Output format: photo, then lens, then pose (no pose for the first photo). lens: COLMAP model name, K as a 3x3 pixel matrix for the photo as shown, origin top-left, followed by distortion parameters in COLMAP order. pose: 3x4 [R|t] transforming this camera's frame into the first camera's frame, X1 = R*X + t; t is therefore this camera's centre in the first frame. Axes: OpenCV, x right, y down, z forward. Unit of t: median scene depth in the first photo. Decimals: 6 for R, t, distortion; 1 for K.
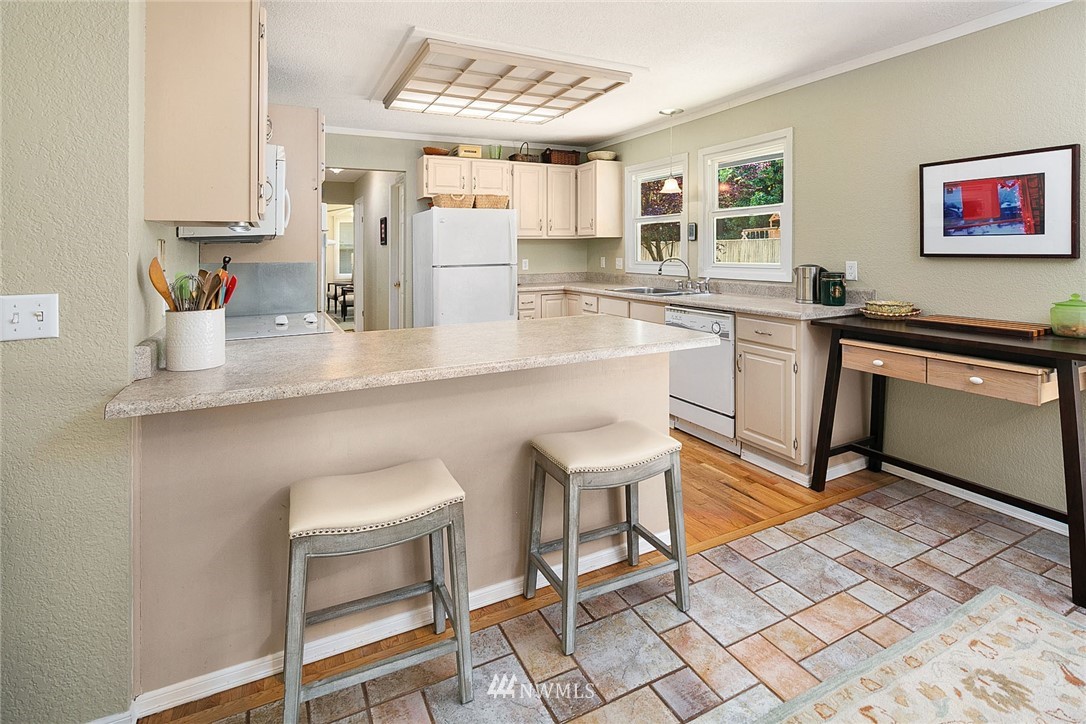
lens RADIAL K [[533.1, 0, 552.3], [0, 533.1, 257.8], [0, 0, 1]] dist [0.001386, -0.000084]
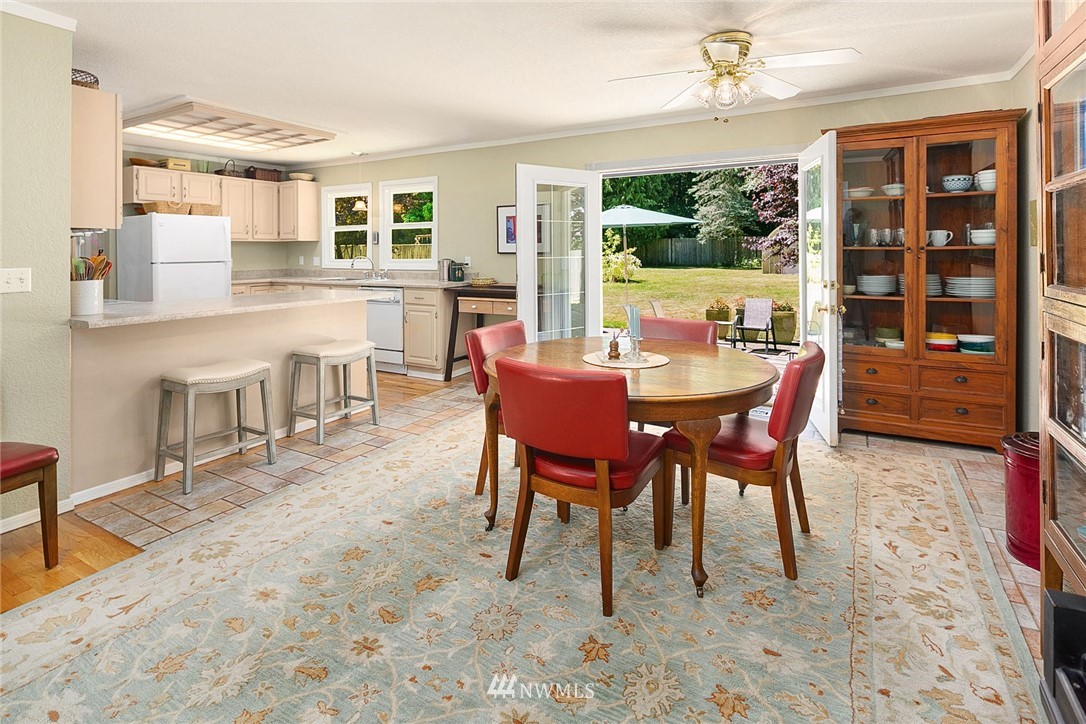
lens RADIAL K [[533.1, 0, 552.3], [0, 533.1, 257.8], [0, 0, 1]] dist [0.001386, -0.000084]
pose [[0.831095, -0.002192, 0.556127, -0.136633], [0.007082, 0.999953, -0.006642, 0.017167], [-0.556086, 0.009459, 0.831071, -0.447732]]
